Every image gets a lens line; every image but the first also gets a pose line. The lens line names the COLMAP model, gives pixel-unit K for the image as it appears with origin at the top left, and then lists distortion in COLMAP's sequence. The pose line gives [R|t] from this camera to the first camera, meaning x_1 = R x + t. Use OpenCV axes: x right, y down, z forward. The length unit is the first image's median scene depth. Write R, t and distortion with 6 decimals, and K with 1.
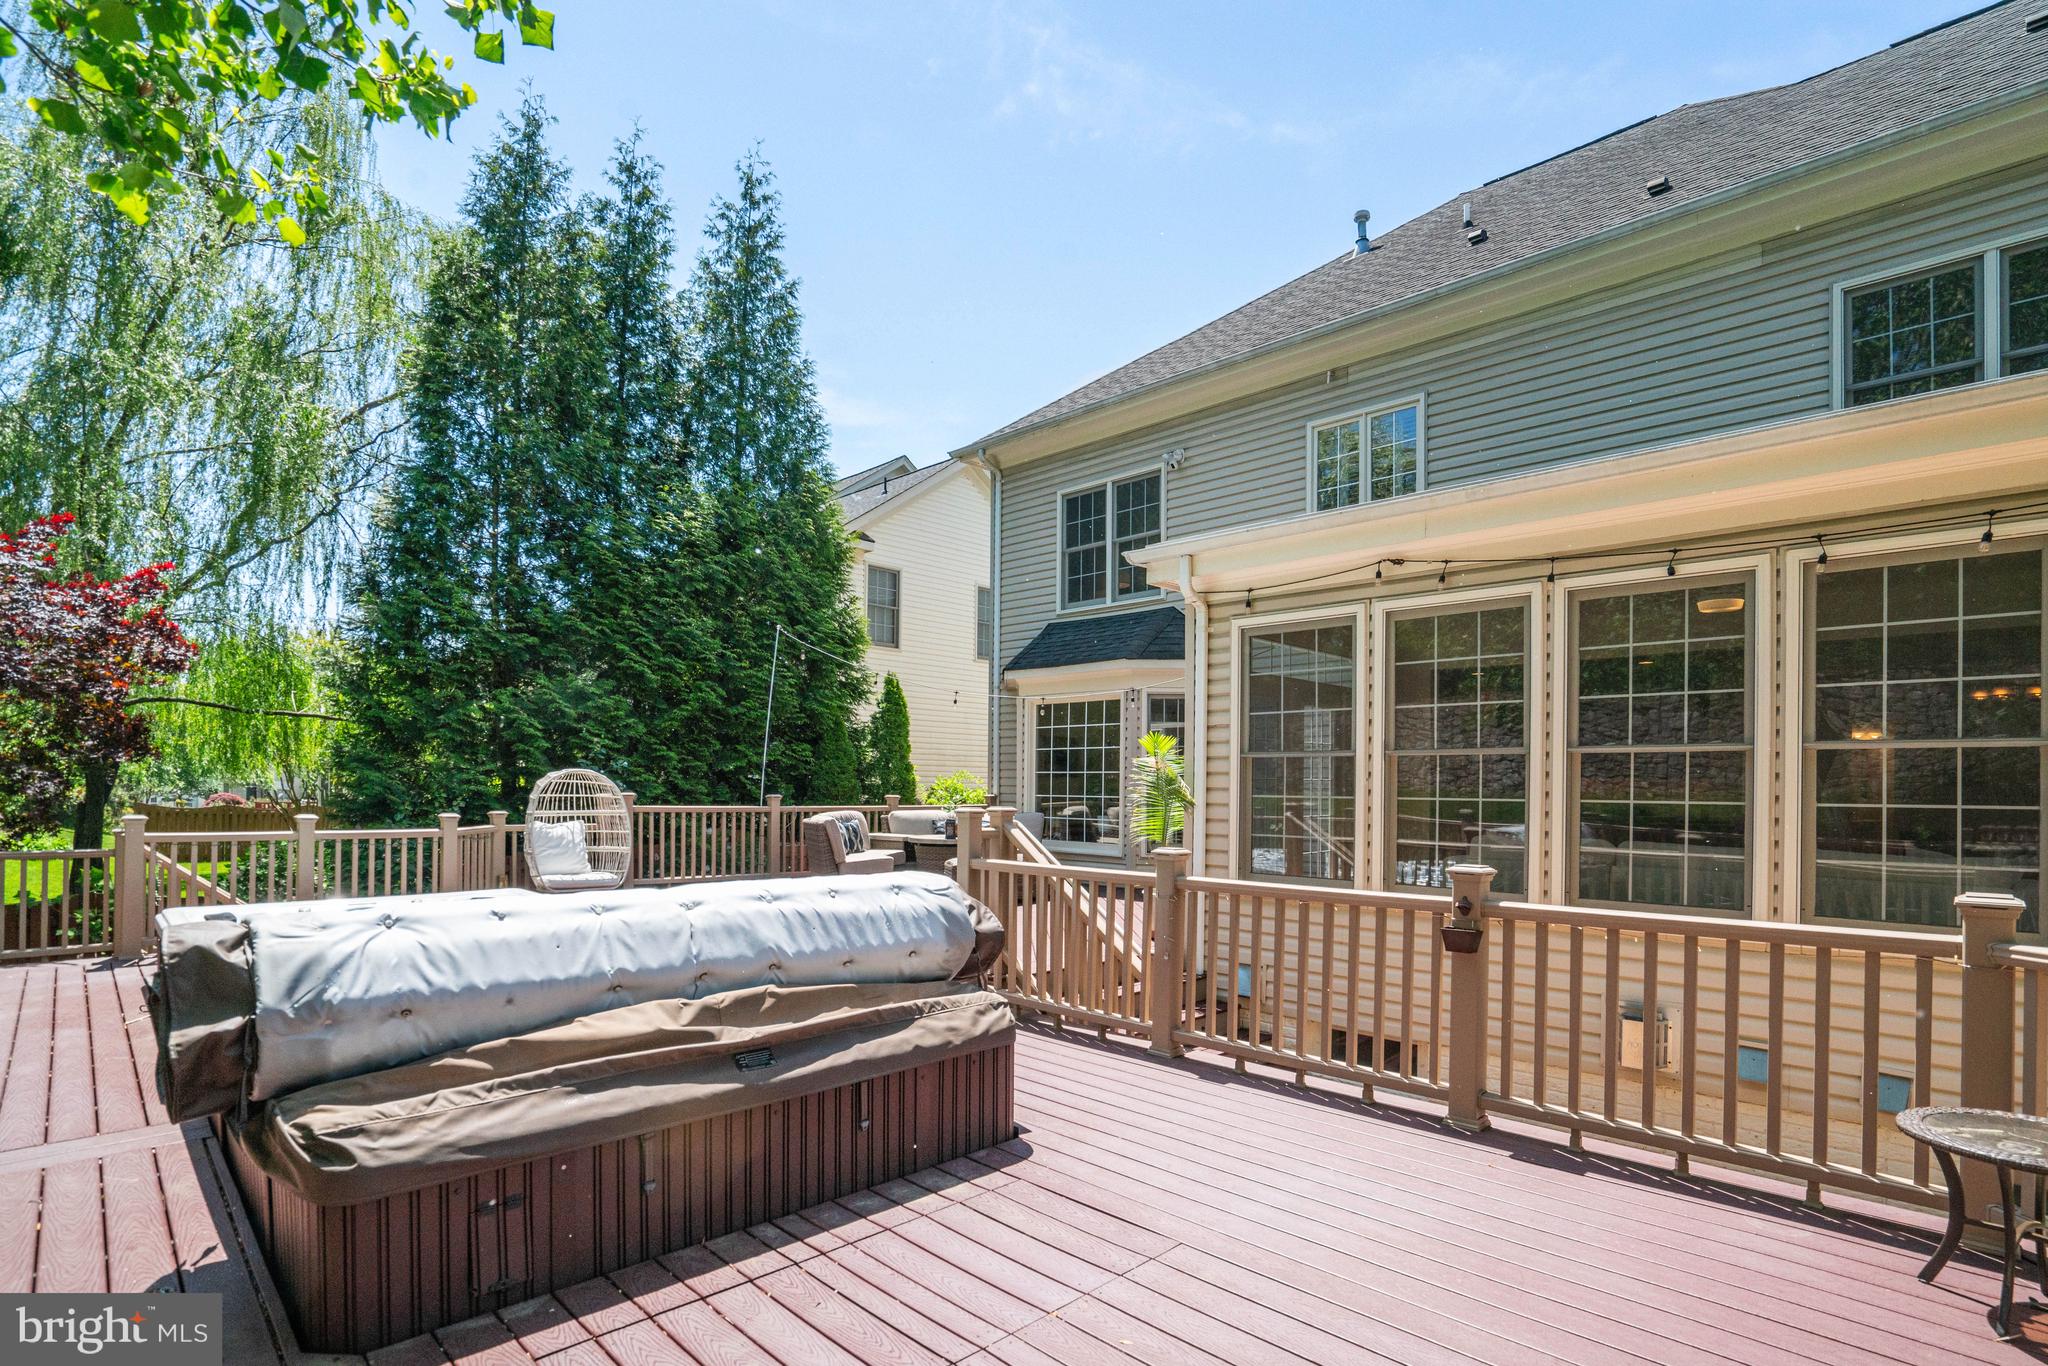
lens RADIAL K [[996.5, 0, 982.7], [0, 996.5, 773.7], [0, 0, 1]] dist [-0.055354, 0.018958]
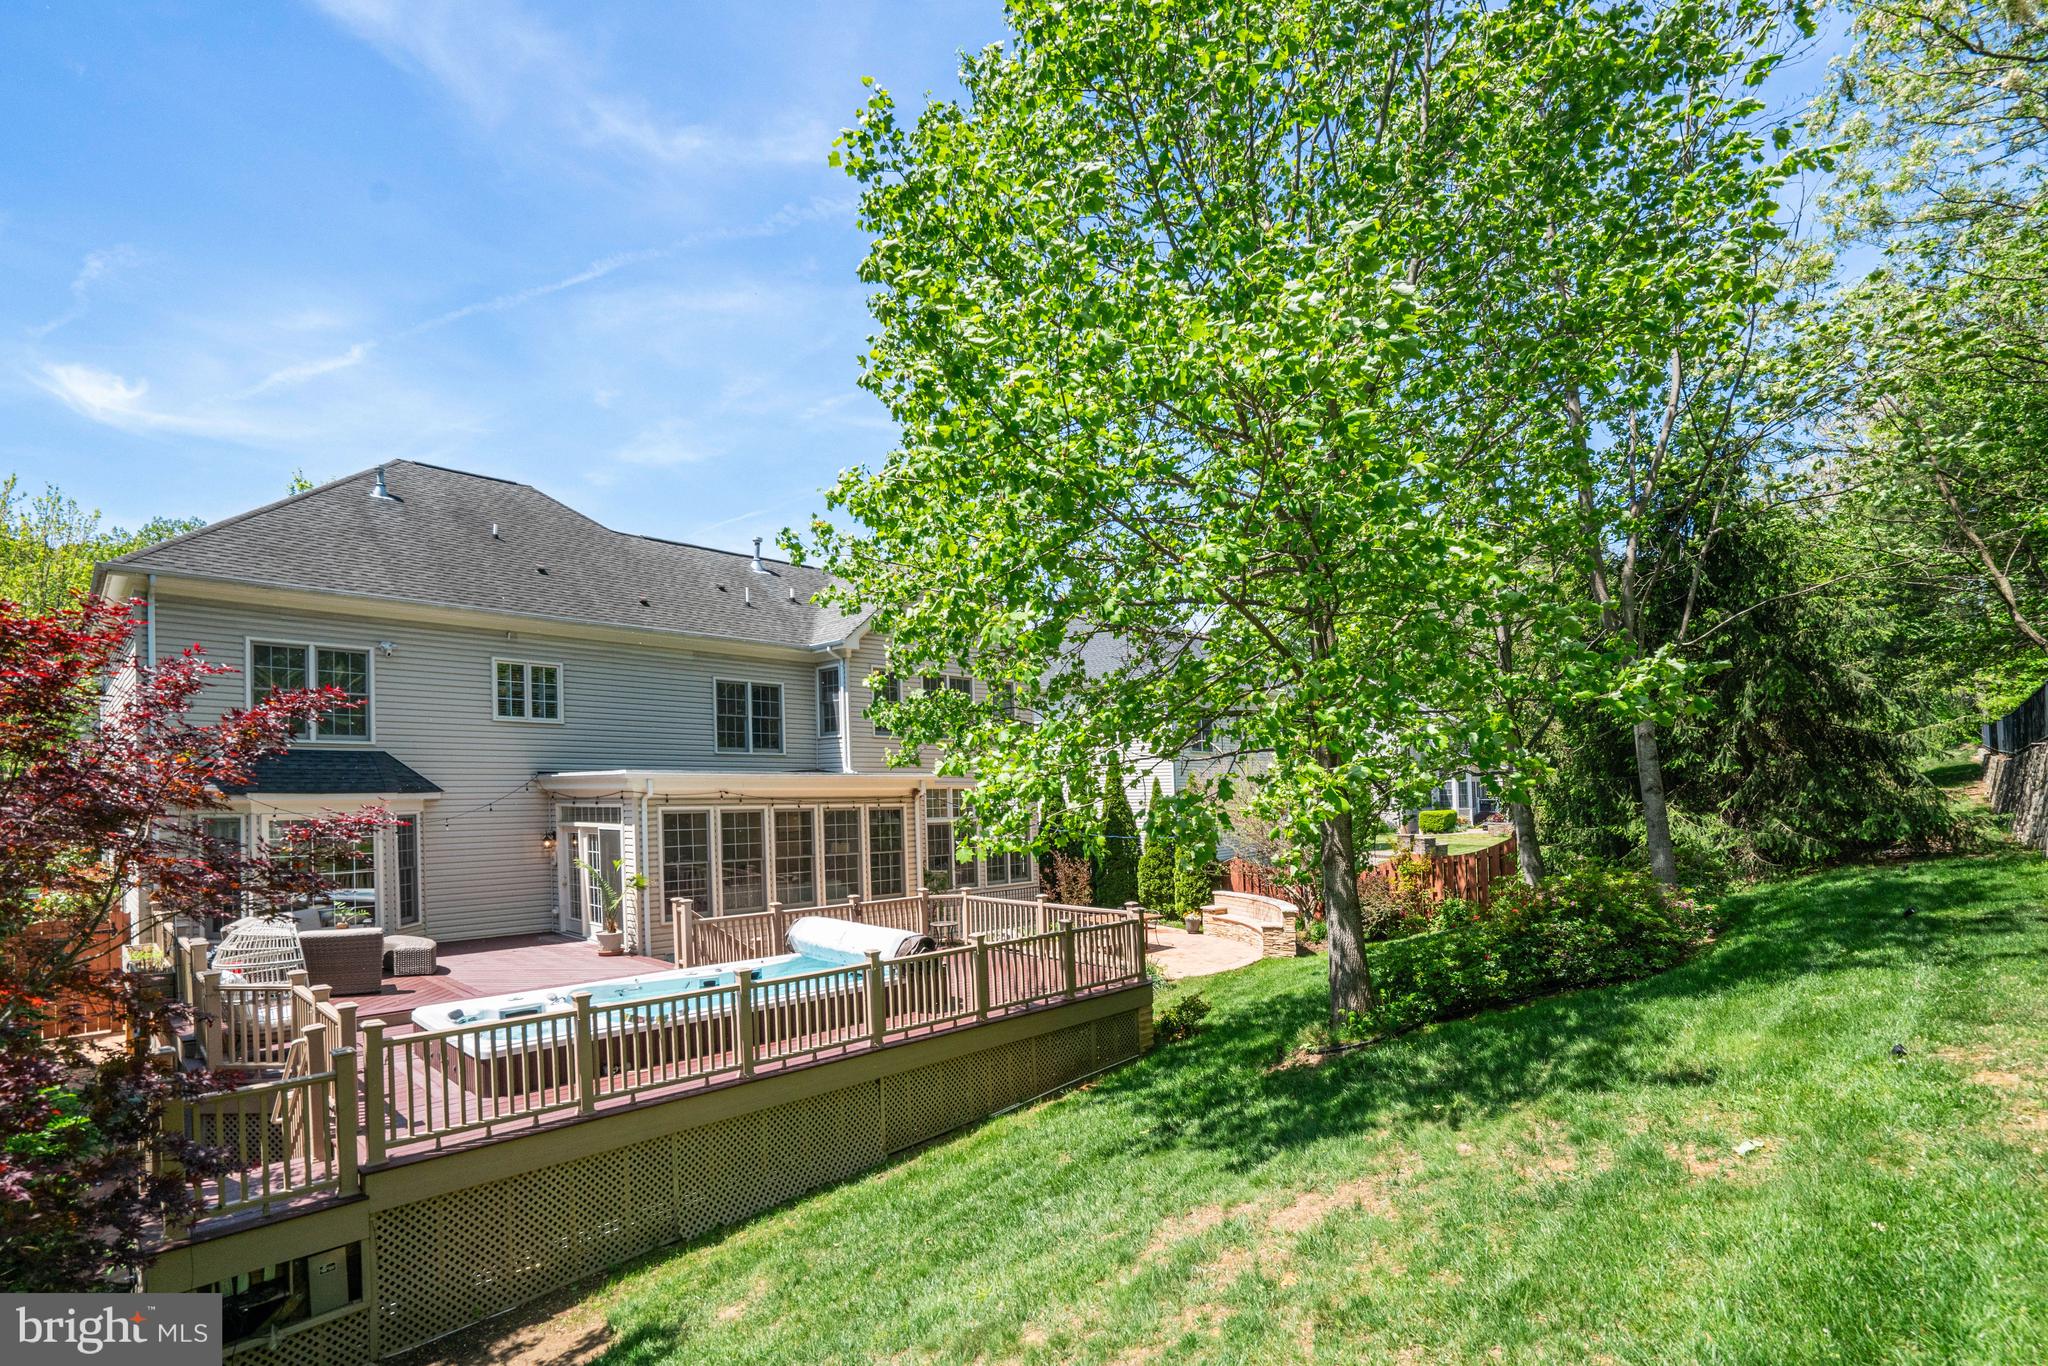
lens RADIAL K [[996.5, 0, 982.7], [0, 996.5, 773.7], [0, 0, 1]] dist [-0.055354, 0.018958]
pose [[-0.018386, 0.006757, 0.999808, -1.392932], [-0.001790, 0.999975, -0.006791, -0.145958], [-0.999829, -0.001914, -0.018373, 0.189560]]
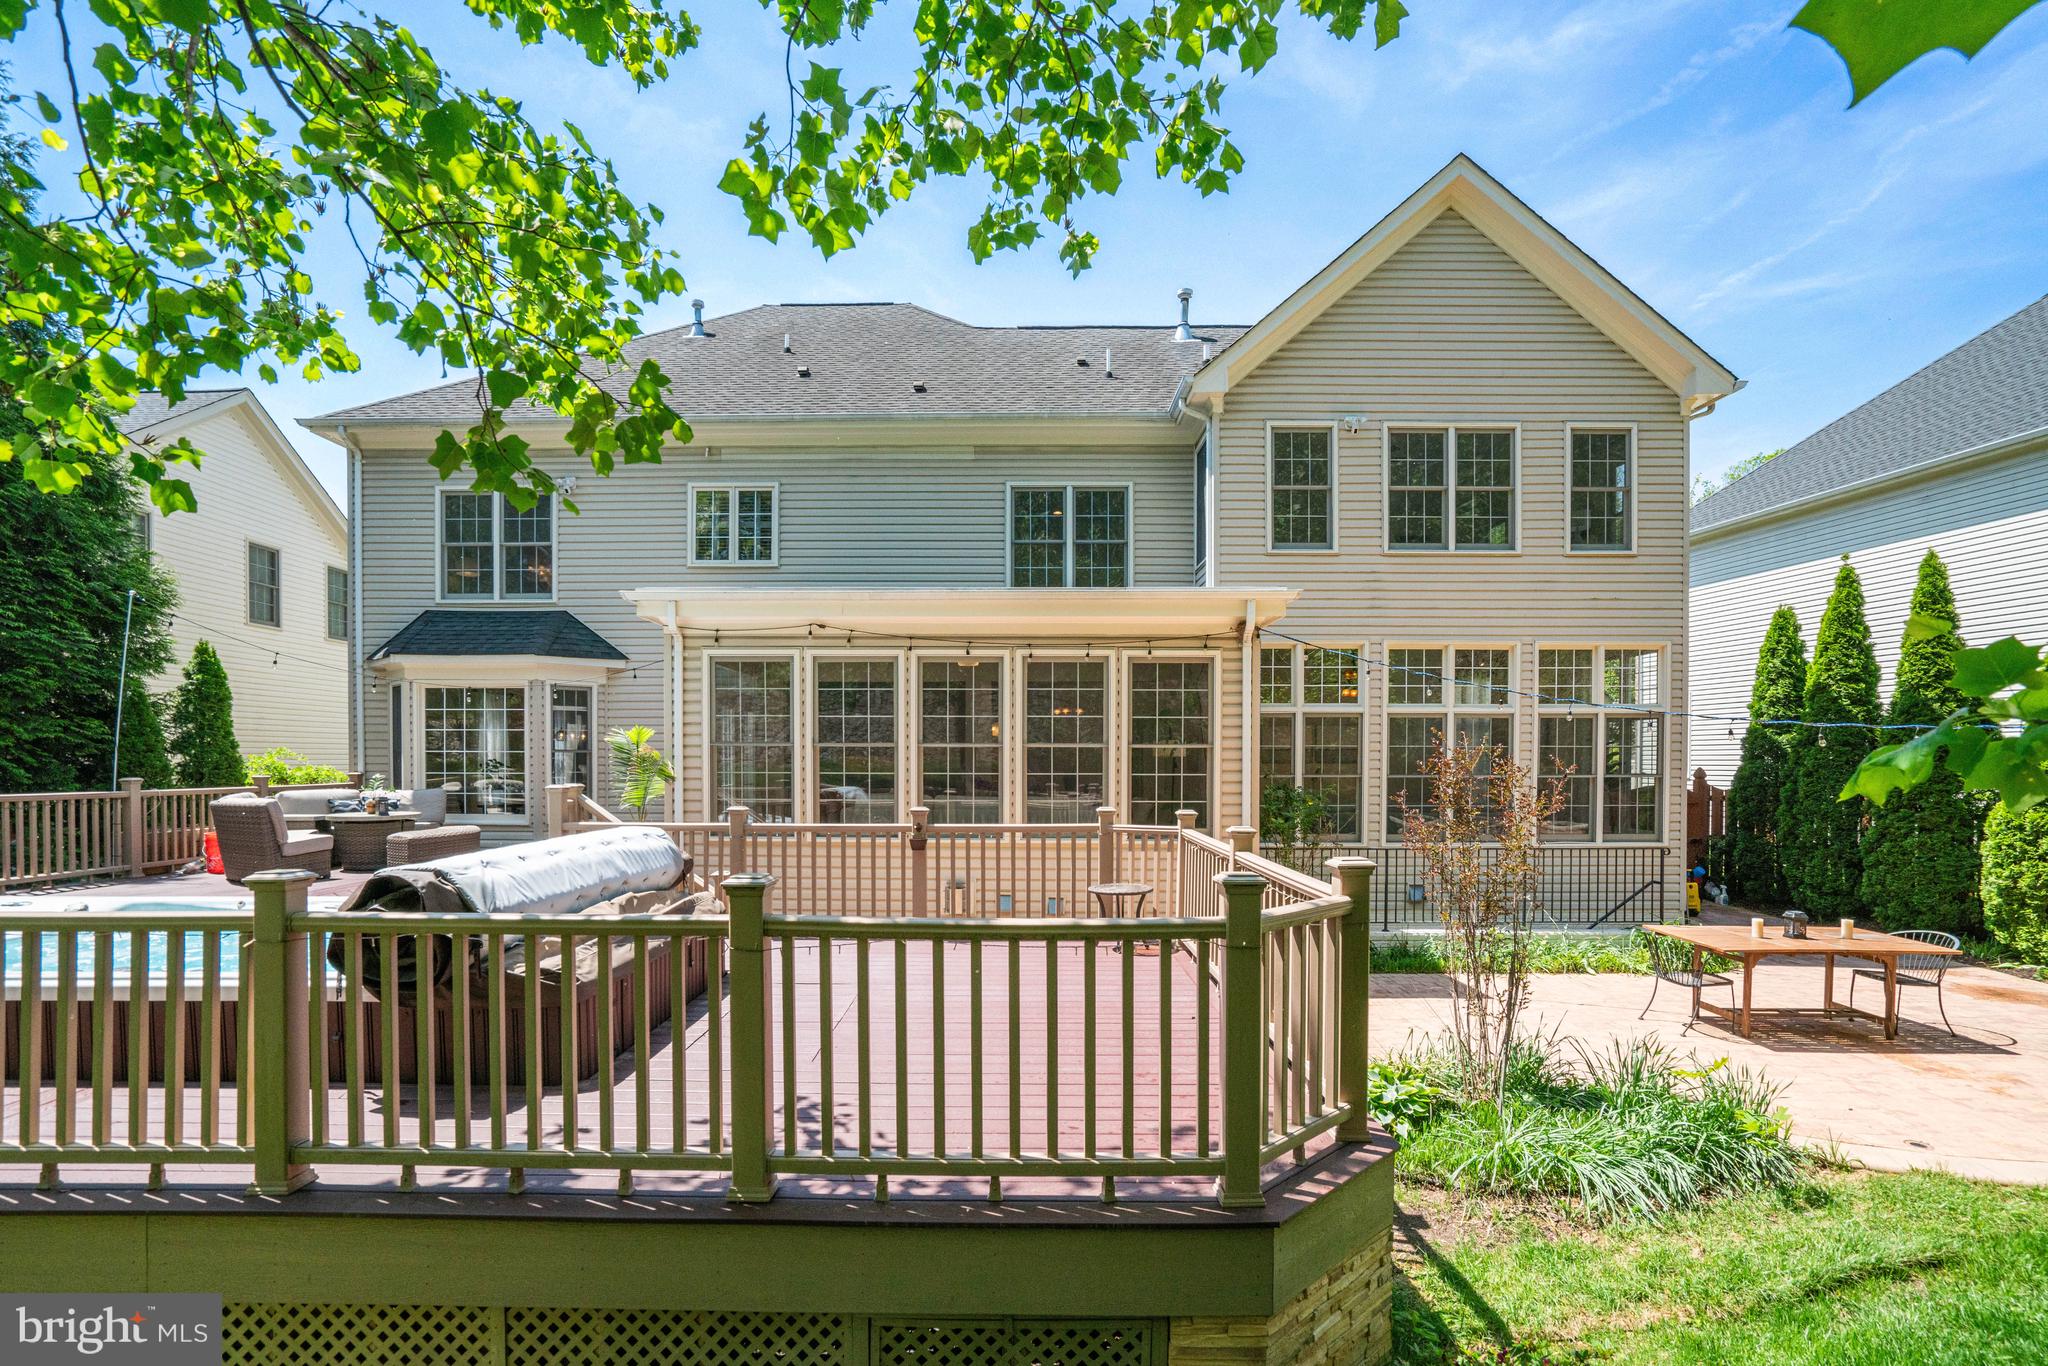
lens RADIAL K [[996.5, 0, 982.7], [0, 996.5, 773.7], [0, 0, 1]] dist [-0.055354, 0.018958]
pose [[0.705241, -0.021262, 0.708649, -0.331089], [-0.003124, 0.999447, 0.033097, -0.017108], [-0.708961, -0.025555, 0.704785, -0.203579]]
